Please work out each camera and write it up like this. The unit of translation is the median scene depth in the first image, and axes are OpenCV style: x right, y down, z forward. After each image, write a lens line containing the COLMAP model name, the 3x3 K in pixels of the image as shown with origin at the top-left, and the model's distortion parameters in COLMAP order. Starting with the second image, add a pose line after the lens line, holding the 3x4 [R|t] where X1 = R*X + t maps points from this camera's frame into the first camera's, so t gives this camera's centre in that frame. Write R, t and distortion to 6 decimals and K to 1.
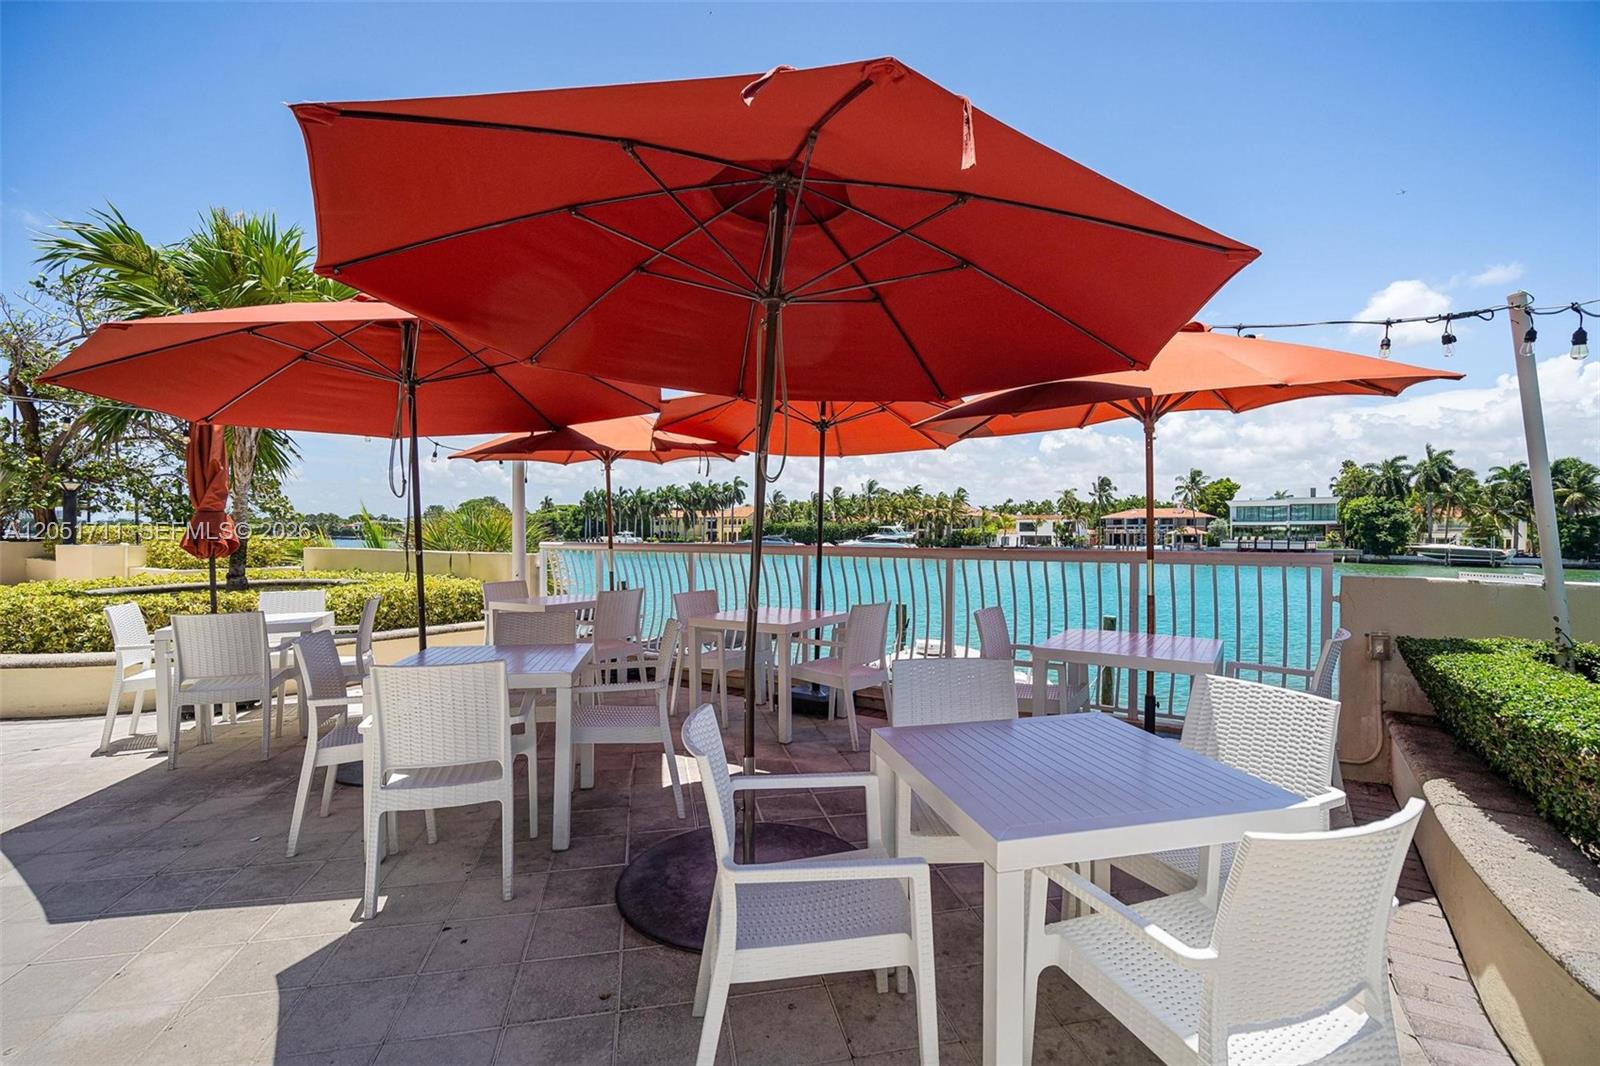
lens RADIAL K [[731.8, 0, 817.4], [0, 731.8, 533.5], [0, 0, 1]] dist [0.000303, -0.001107]
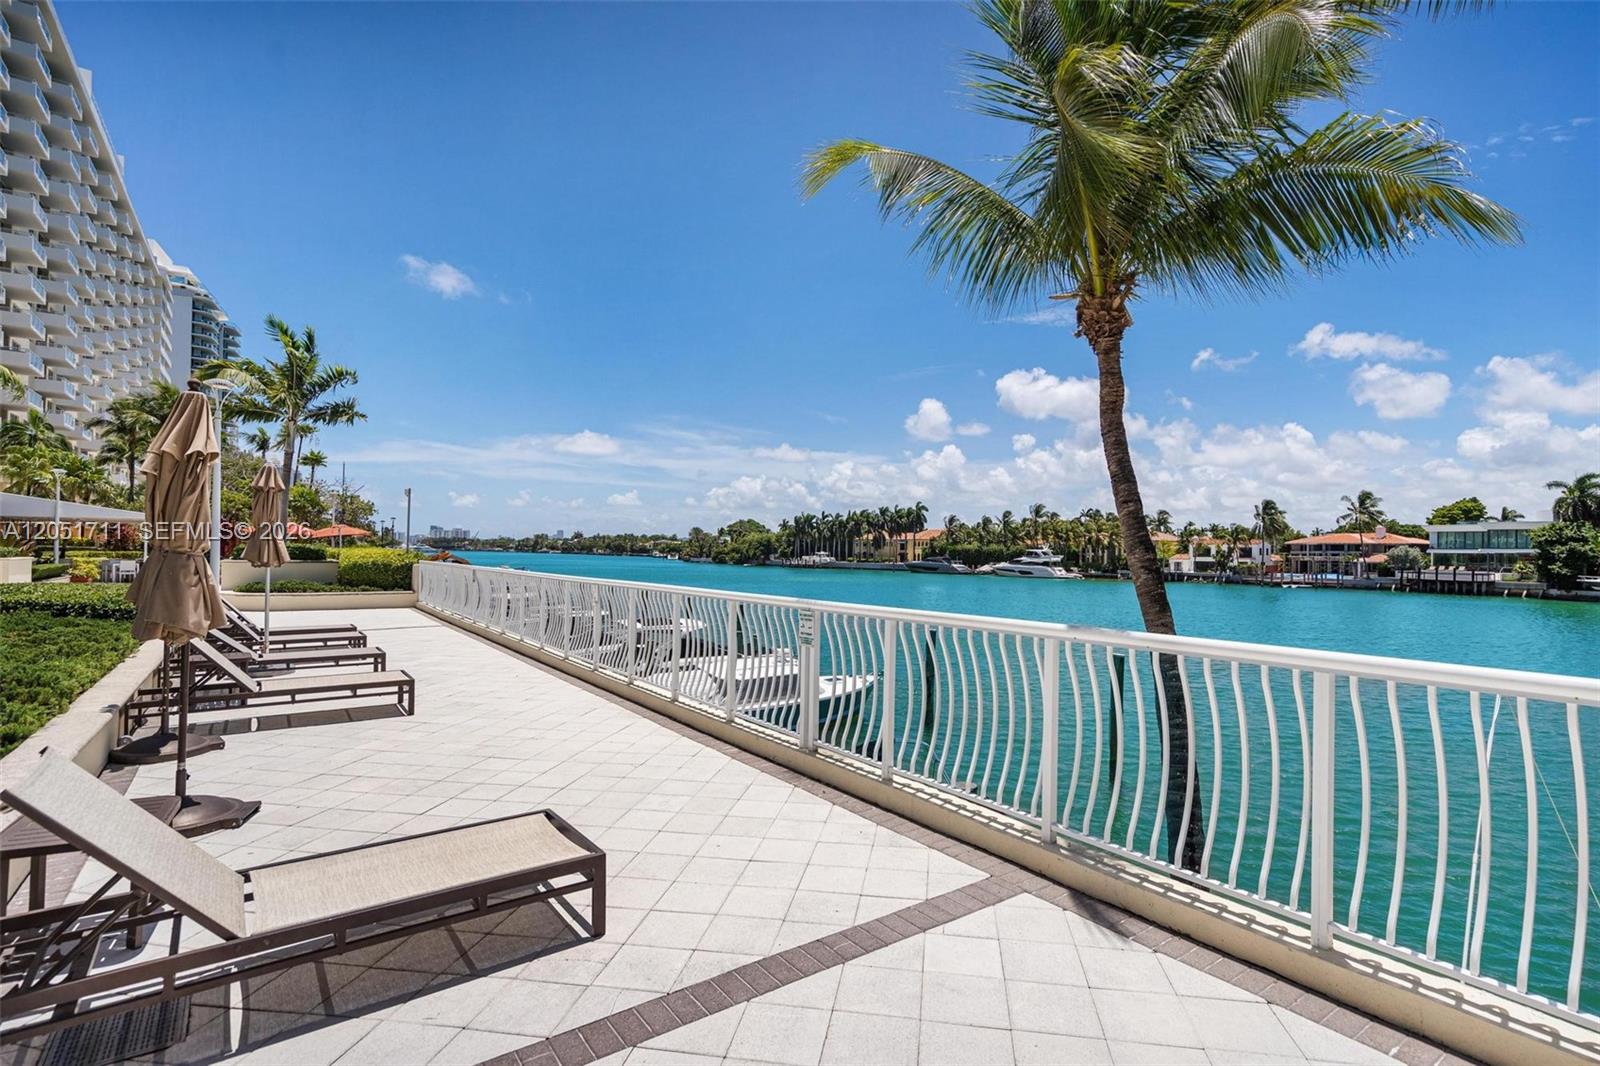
lens RADIAL K [[779.0, 0, 802.5], [0, 779.0, 537.7], [0, 0, 1]] dist [-0.002370, -0.000984]
pose [[0.918960, 0.006568, -0.394295, 0.207531], [-0.015911, 0.999665, -0.020432, 0.000784], [0.394029, 0.025050, 0.918757, -0.122532]]
